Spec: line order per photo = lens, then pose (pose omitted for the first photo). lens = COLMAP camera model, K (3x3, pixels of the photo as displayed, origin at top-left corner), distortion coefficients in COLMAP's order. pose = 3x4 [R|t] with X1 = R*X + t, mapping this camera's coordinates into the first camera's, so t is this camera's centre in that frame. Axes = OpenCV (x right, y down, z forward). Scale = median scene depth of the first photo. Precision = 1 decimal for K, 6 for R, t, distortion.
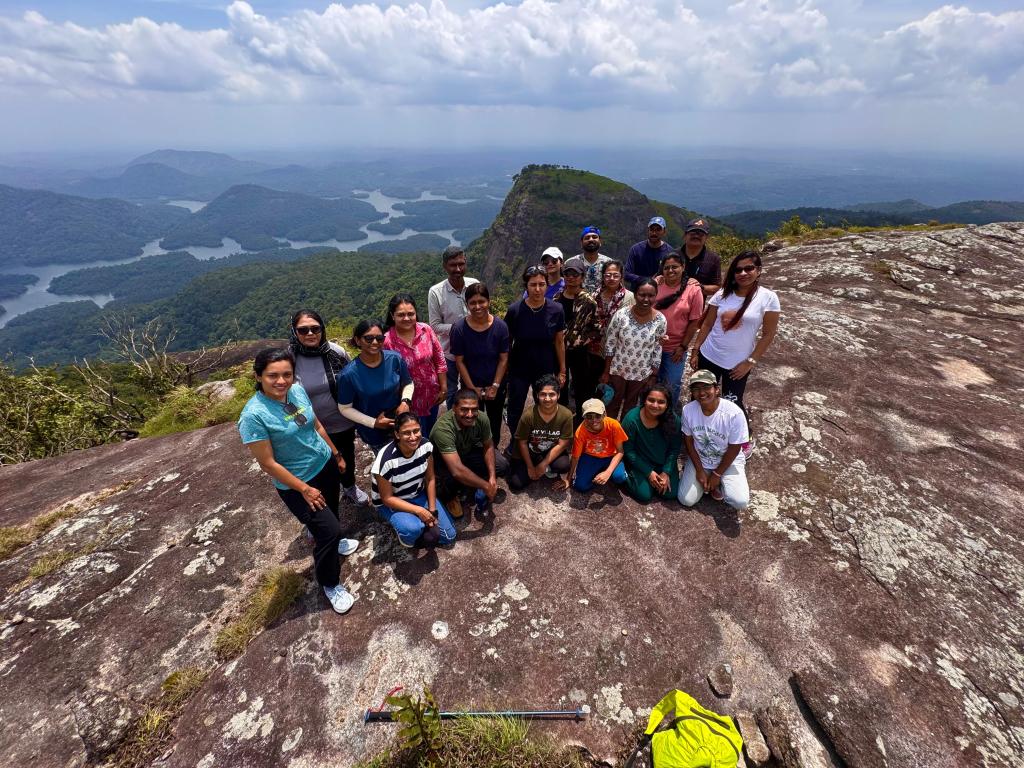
lens RADIAL K [[414.3, 0, 512.0], [0, 414.3, 384.0], [0, 0, 1]] dist [-0.001577, 0.000167]
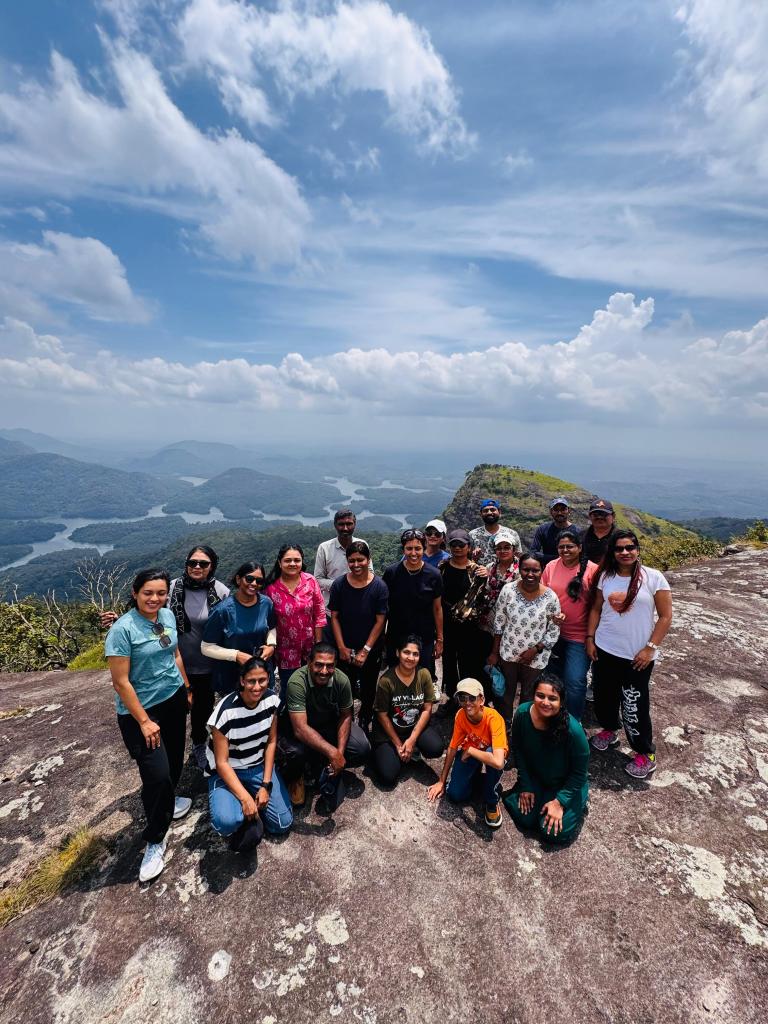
lens RADIAL K [[411.6, 0, 384.5], [0, 411.6, 493.0], [0, 0, 1]] dist [-0.000495, -0.000311]
pose [[0.980003, 0.057573, -0.190472, 0.166798], [-0.128921, 0.912856, -0.387393, 0.040159], [0.151570, 0.404202, 0.902024, 0.007269]]
